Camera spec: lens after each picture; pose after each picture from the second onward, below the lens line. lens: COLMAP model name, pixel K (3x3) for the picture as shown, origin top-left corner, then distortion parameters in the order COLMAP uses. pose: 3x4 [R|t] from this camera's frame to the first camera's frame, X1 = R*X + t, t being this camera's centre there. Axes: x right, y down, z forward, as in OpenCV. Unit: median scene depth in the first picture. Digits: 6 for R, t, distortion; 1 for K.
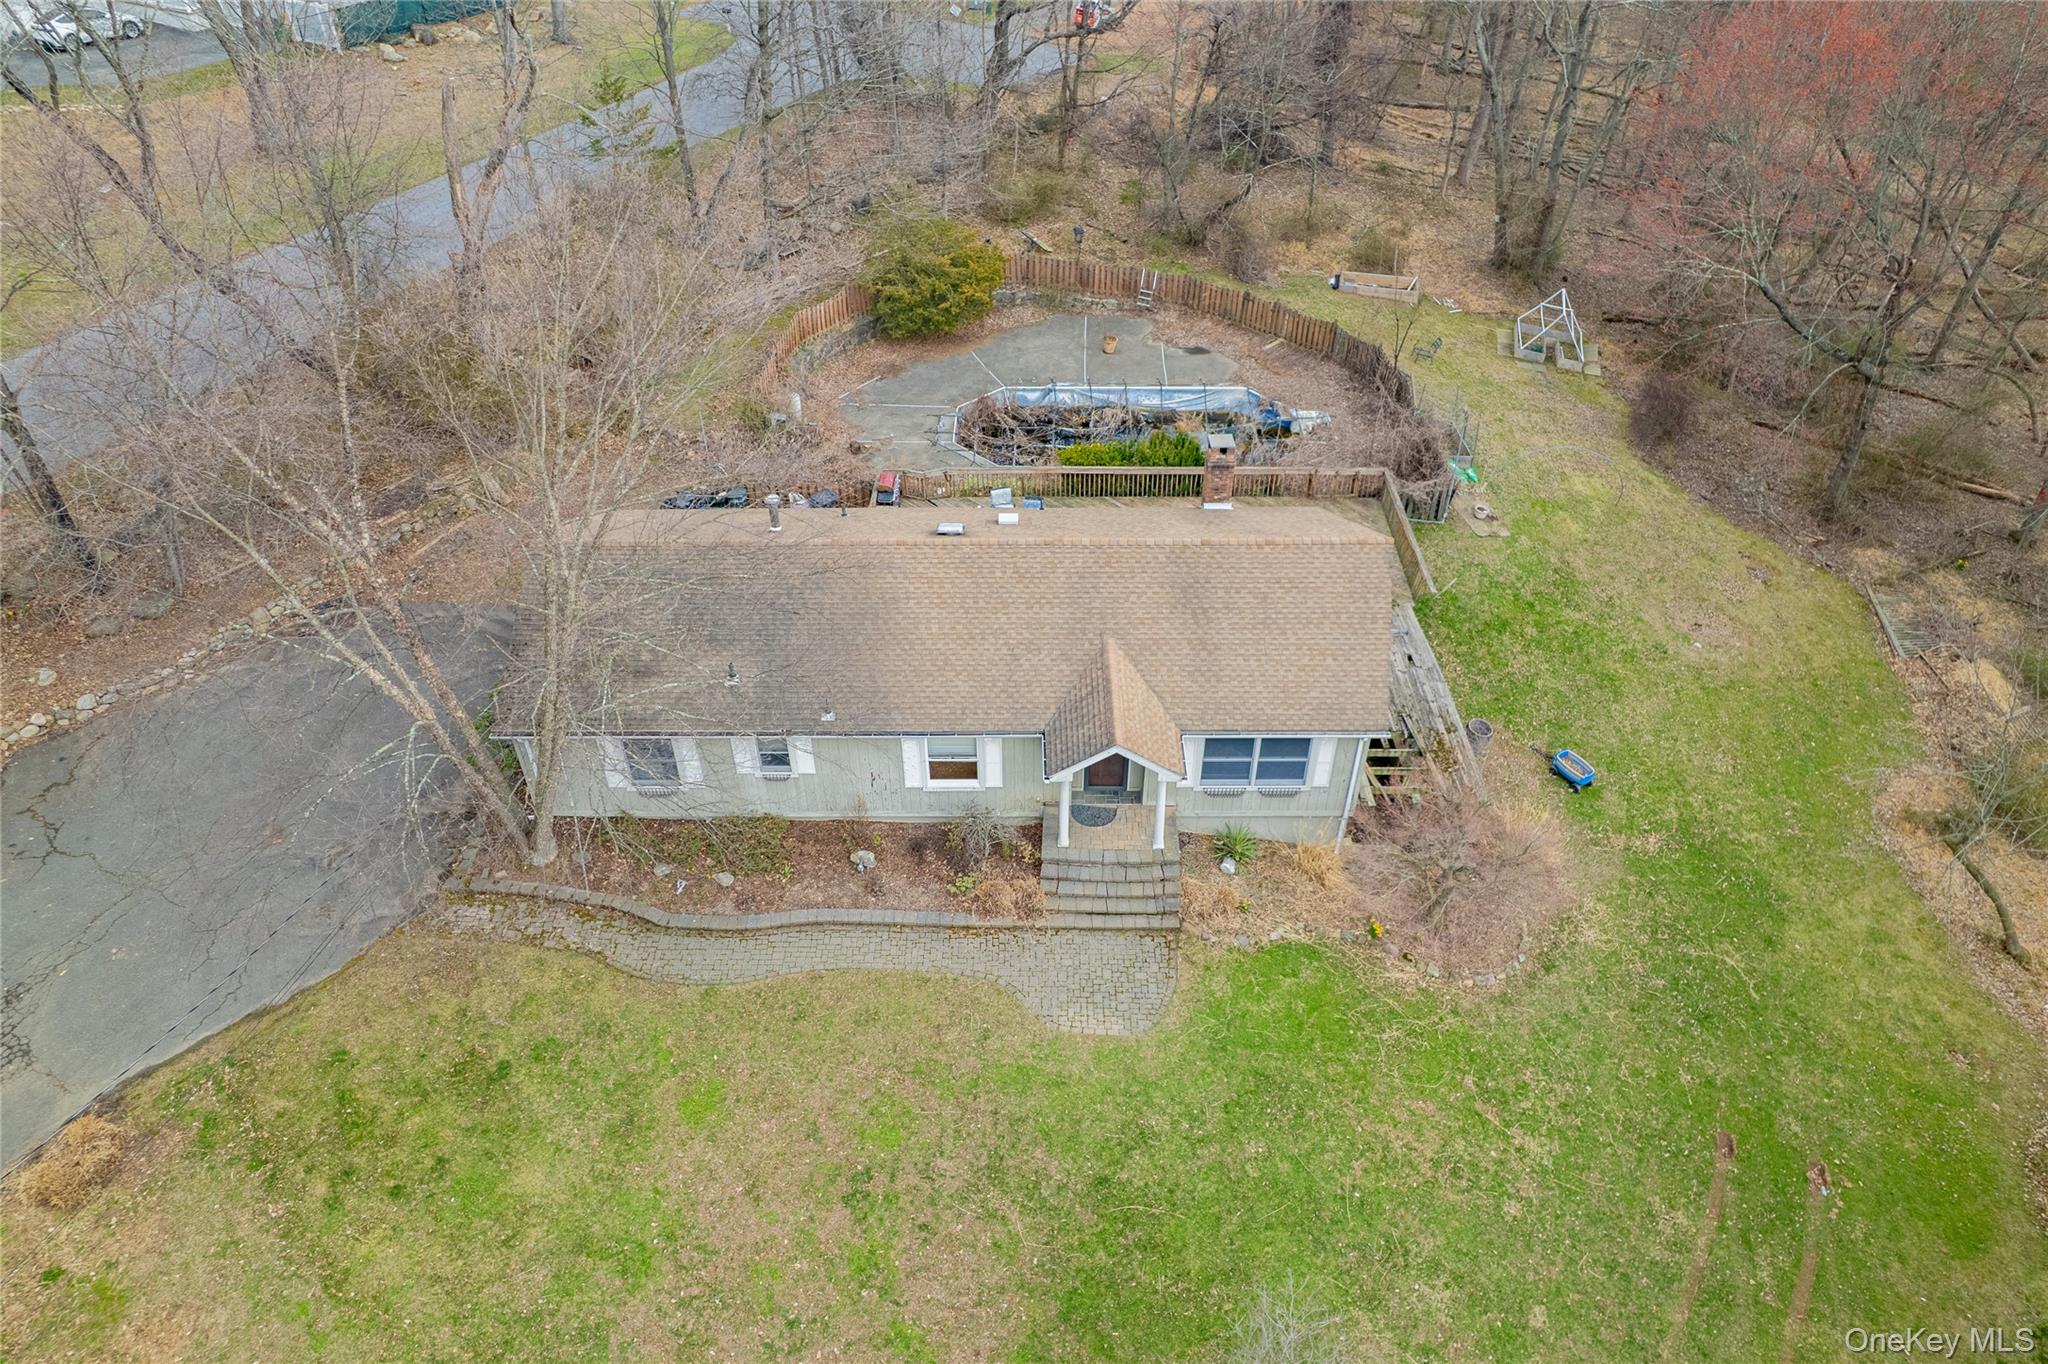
lens RADIAL K [[1309.4, 0, 1018.3], [0, 1309.4, 705.5], [0, 0, 1]] dist [-0.076762, 0.066959]
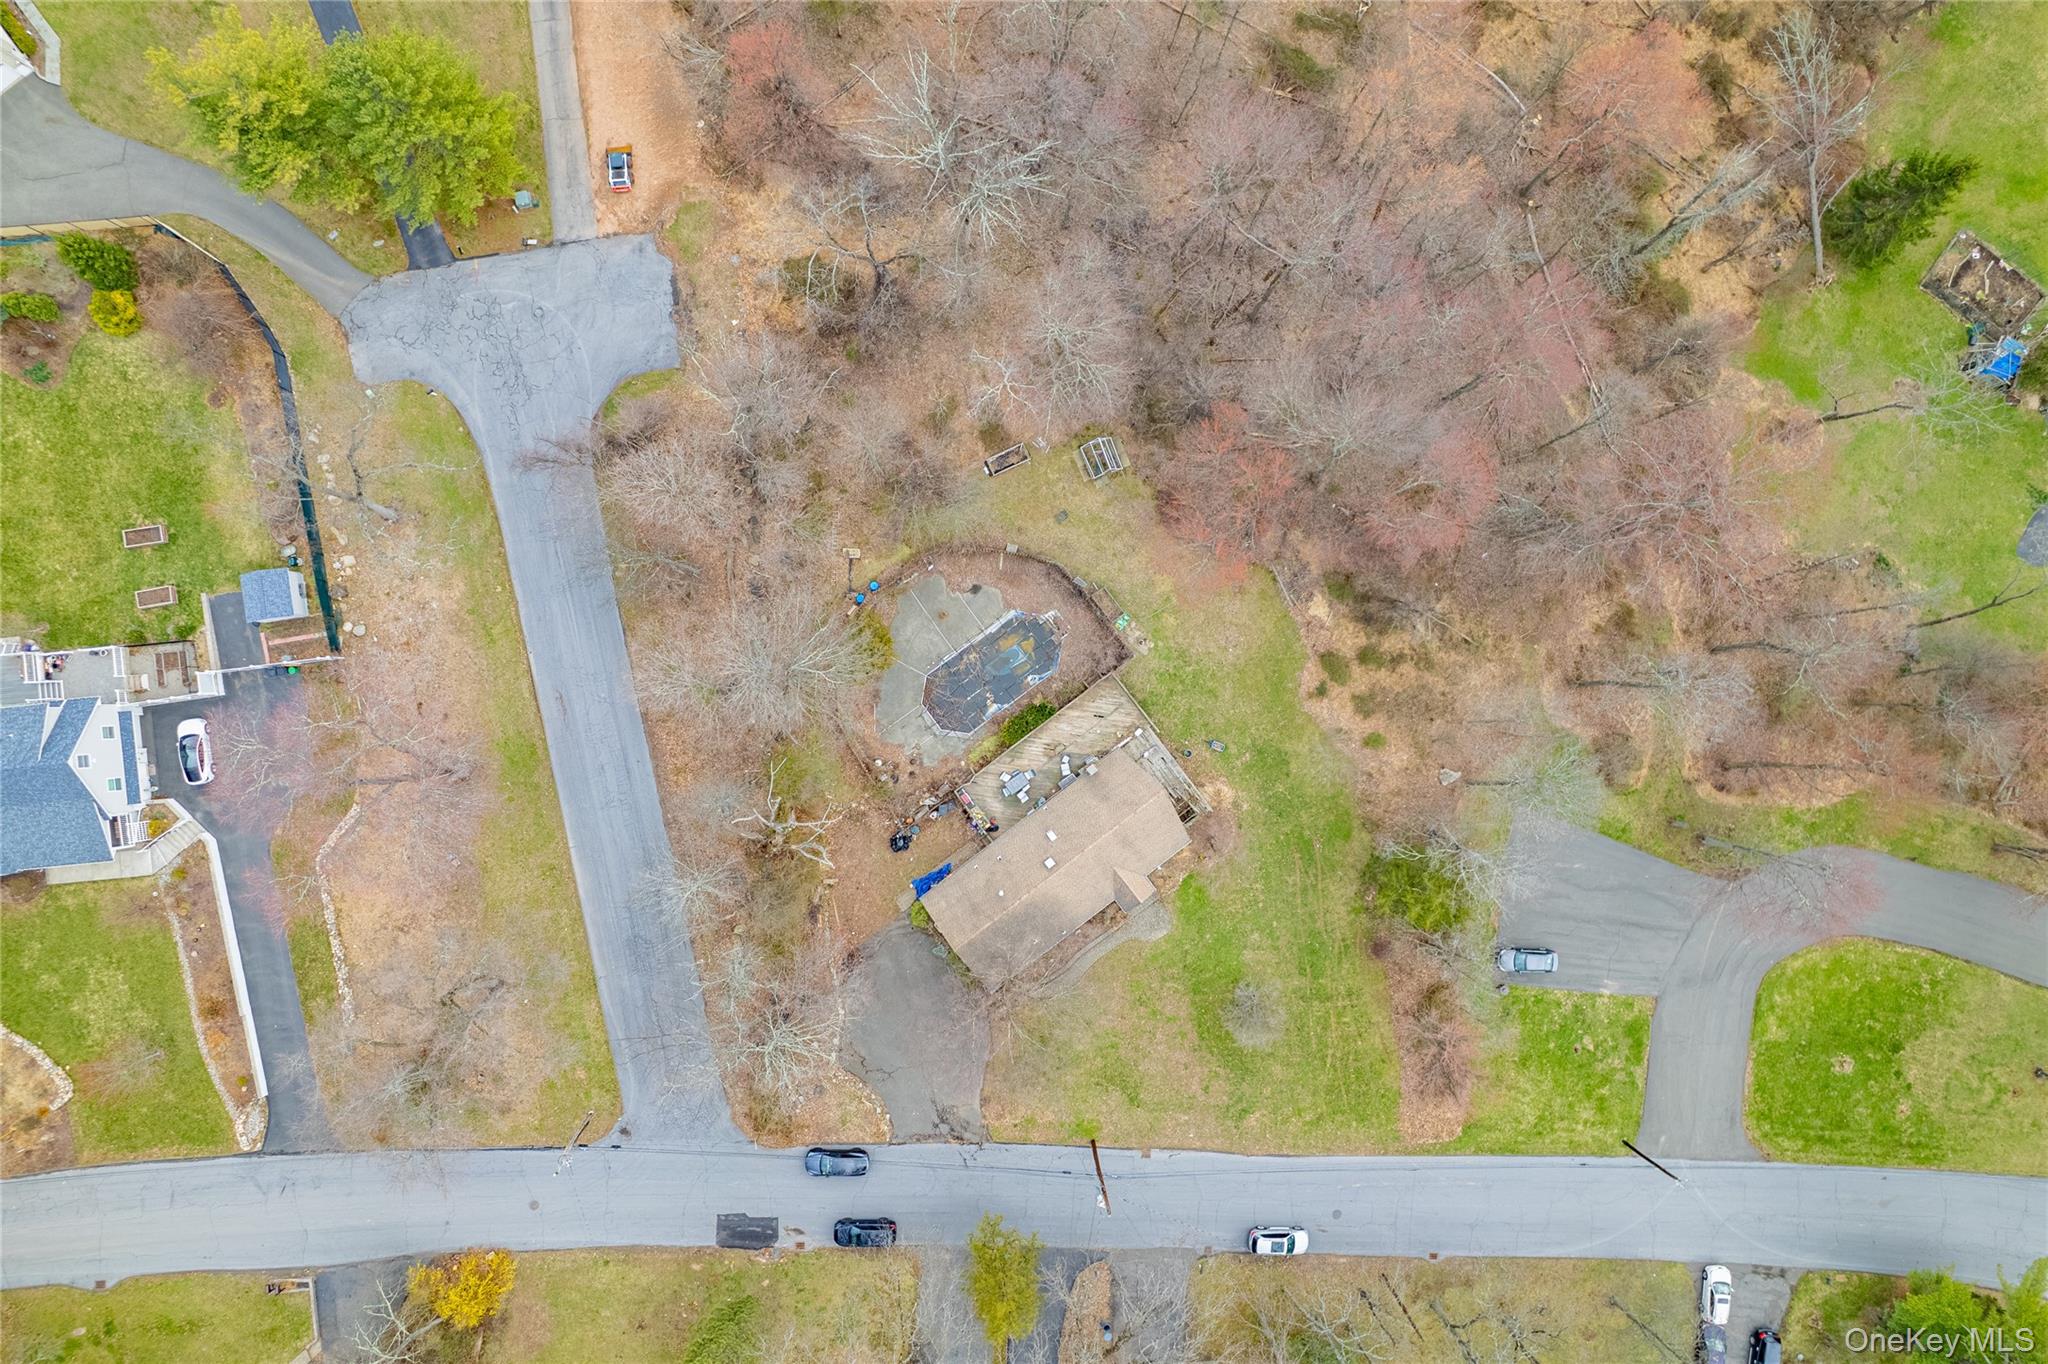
lens RADIAL K [[1309.4, 0, 1018.3], [0, 1309.4, 705.5], [0, 0, 1]] dist [-0.076762, 0.066959]
pose [[0.789516, -0.613713, 0.004569, 0.115514], [0.392339, 0.510425, 0.765203, -2.979478], [-0.471947, -0.602348, 0.643772, -0.834087]]
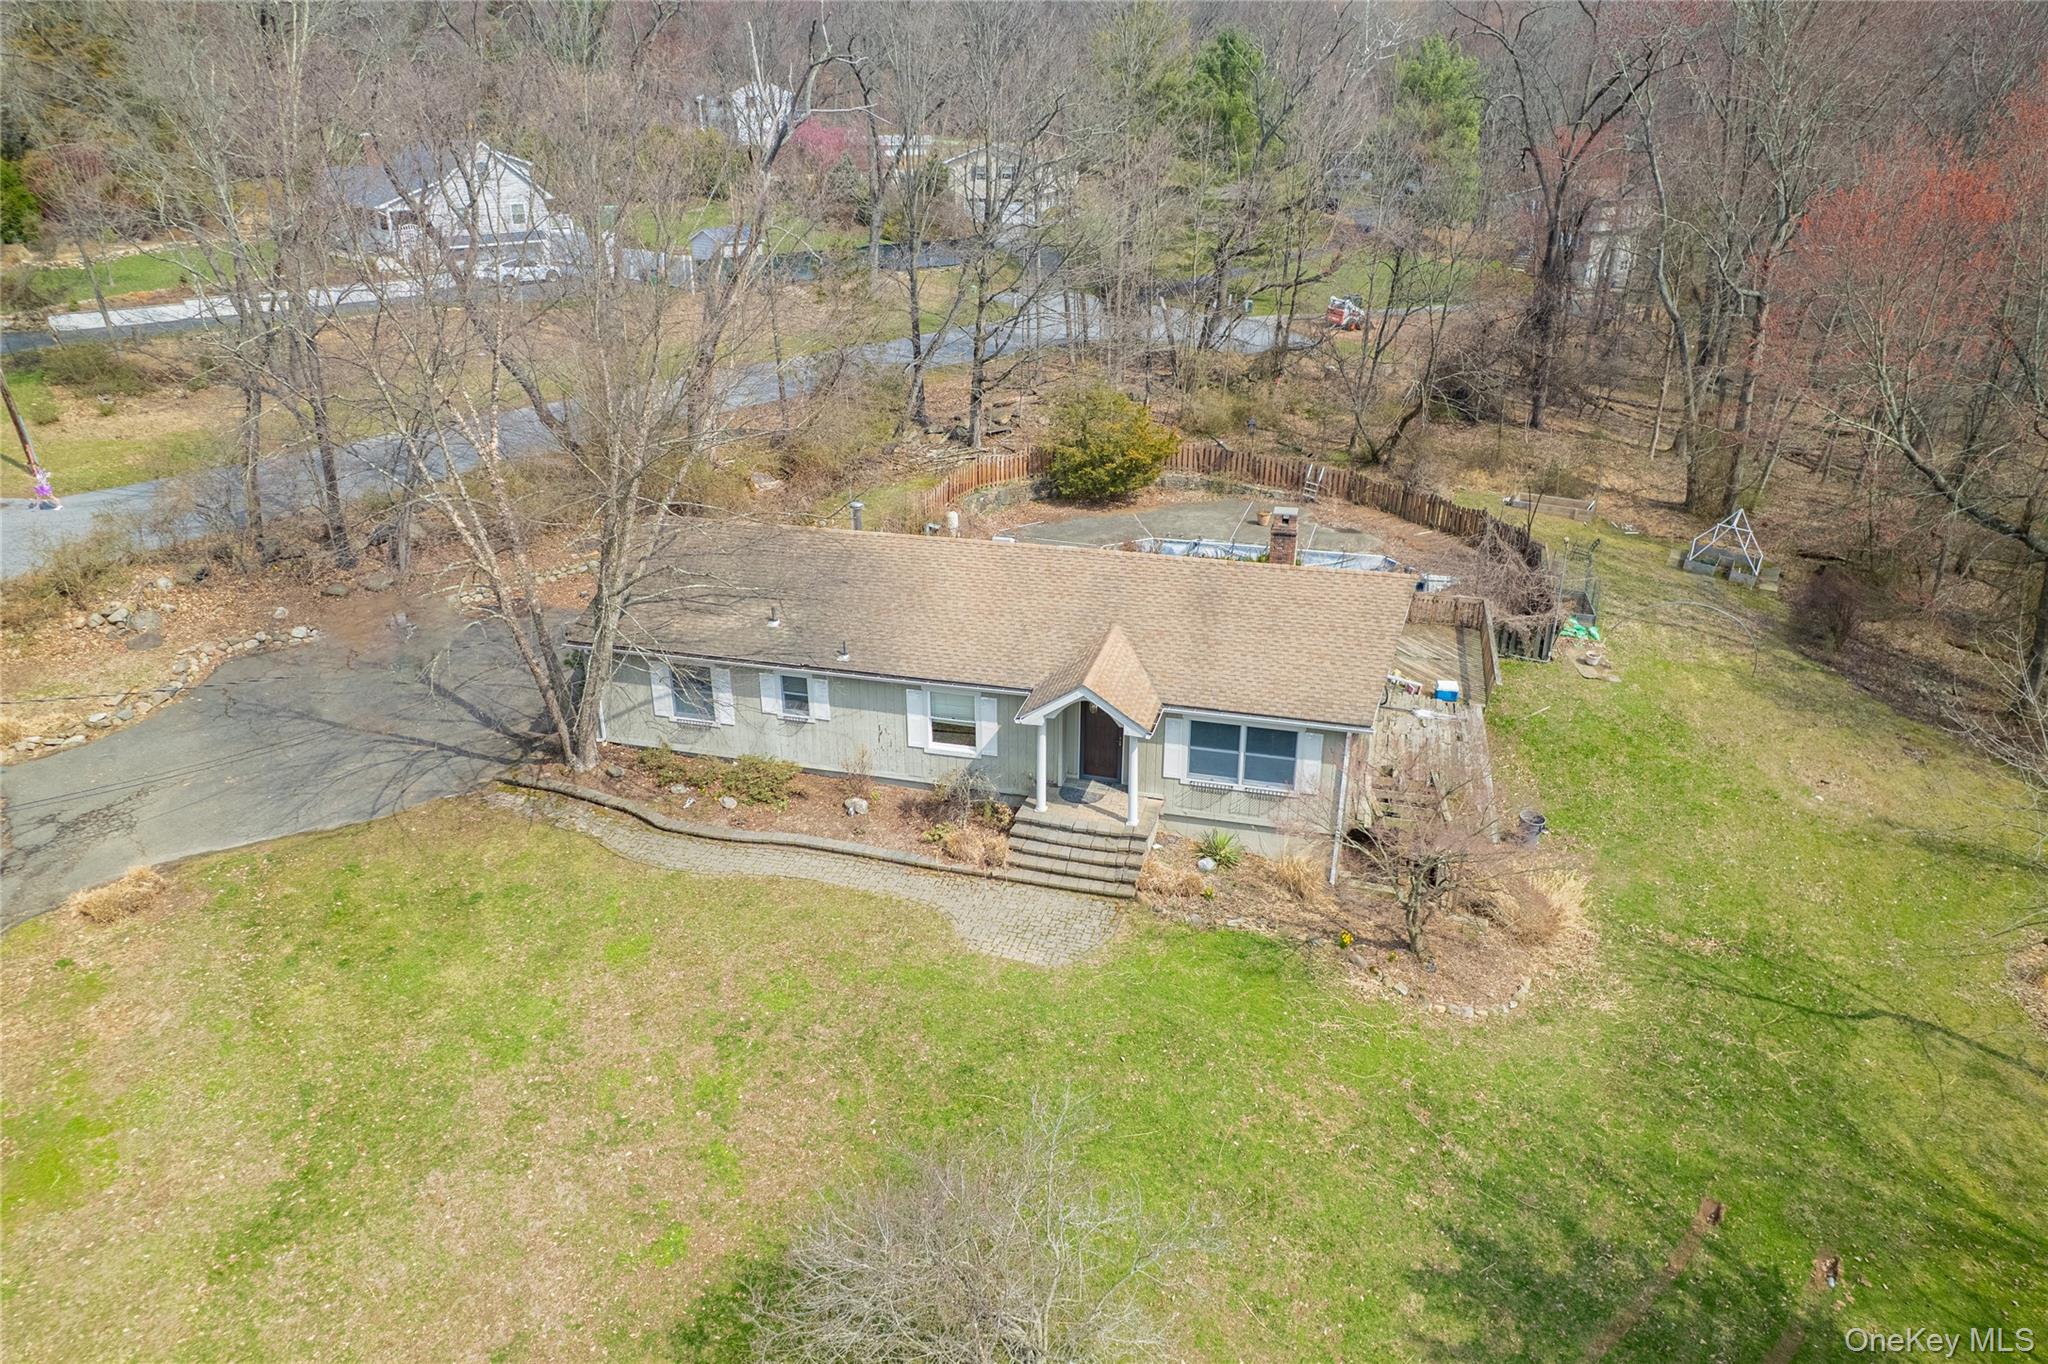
lens RADIAL K [[1309.4, 0, 1018.3], [0, 1309.4, 705.5], [0, 0, 1]] dist [-0.076762, 0.066959]
pose [[0.965067, 0.111177, -0.237246, 0.246465], [-0.171769, 0.952231, -0.252492, 0.284373], [0.197841, 0.284423, 0.938063, 0.022421]]
